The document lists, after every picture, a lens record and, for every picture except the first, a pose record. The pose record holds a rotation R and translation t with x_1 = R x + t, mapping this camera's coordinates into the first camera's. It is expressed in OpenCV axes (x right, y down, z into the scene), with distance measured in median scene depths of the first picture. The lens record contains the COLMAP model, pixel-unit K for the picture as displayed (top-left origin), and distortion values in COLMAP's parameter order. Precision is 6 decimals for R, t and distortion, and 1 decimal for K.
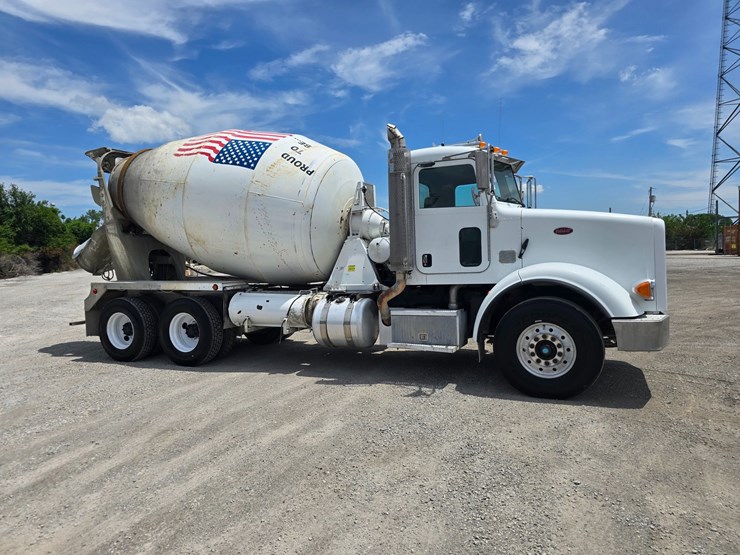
lens RADIAL K [[503.8, 0, 363.9], [0, 503.8, 273.9], [0, 0, 1]] dist [0.041856, -0.029592]
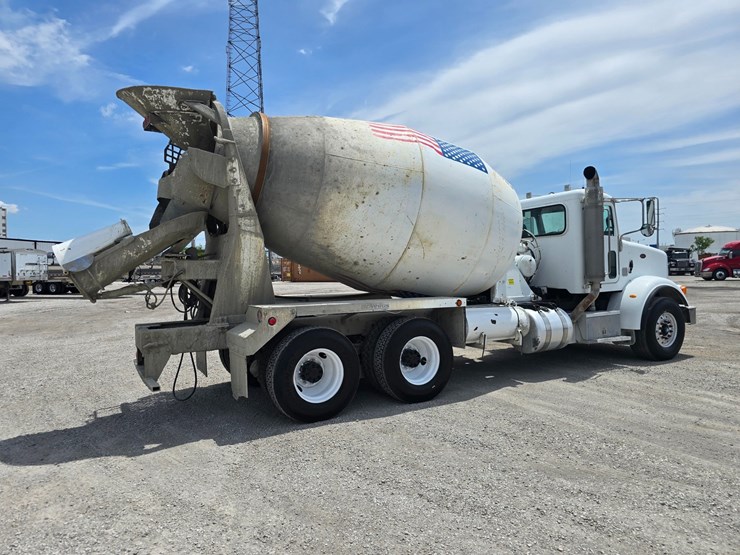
lens RADIAL K [[503.8, 0, 363.9], [0, 503.8, 273.9], [0, 0, 1]] dist [0.041856, -0.029592]
pose [[0.583895, 0.013388, 0.811719, -0.968828], [0.032097, 0.998702, -0.039560, 0.004342], [-0.811194, 0.049153, 0.582707, 0.536805]]
